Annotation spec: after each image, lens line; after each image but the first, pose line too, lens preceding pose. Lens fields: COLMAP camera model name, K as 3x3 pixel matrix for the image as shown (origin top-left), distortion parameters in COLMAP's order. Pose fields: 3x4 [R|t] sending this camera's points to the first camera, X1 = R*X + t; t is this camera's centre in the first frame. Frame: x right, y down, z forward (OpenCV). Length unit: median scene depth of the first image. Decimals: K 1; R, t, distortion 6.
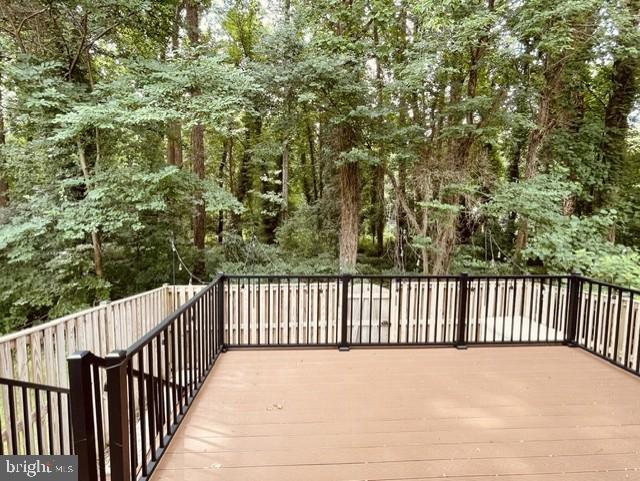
lens RADIAL K [[311.1, 0, 314.0], [0, 311.1, 238.3], [0, 0, 1]] dist [-0.001817, -0.000098]
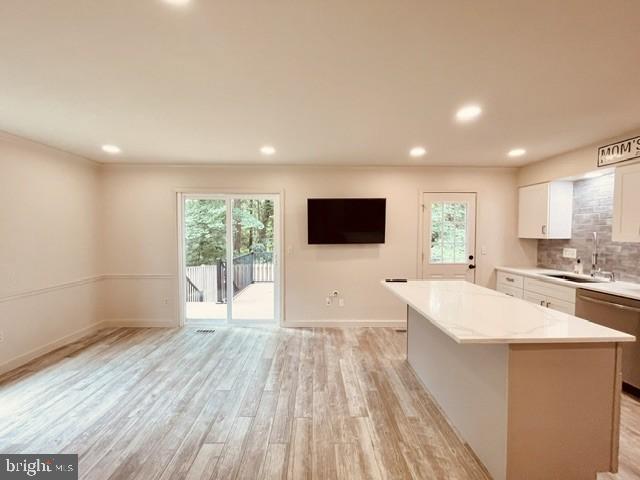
lens RADIAL K [[262.0, 0, 321.5], [0, 262.0, 239.8], [0, 0, 1]] dist [0.004778, 0.000317]
pose [[0.999645, -0.000883, -0.026623, 0.118179], [-0.000564, 0.998524, -0.054309, 0.048545], [0.026631, 0.054305, 0.998169, -0.404467]]
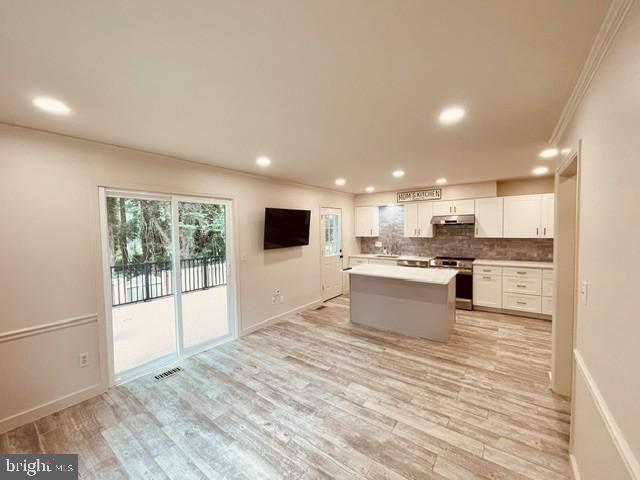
lens RADIAL K [[262.0, 0, 320.3], [0, 262.0, 243.2], [0, 0, 1]] dist [0.004778, 0.000317]
pose [[0.625099, -0.057796, 0.778403, -0.188248], [0.080539, 0.996708, 0.009328, 0.025338], [-0.776380, 0.056861, 0.627695, -0.342926]]
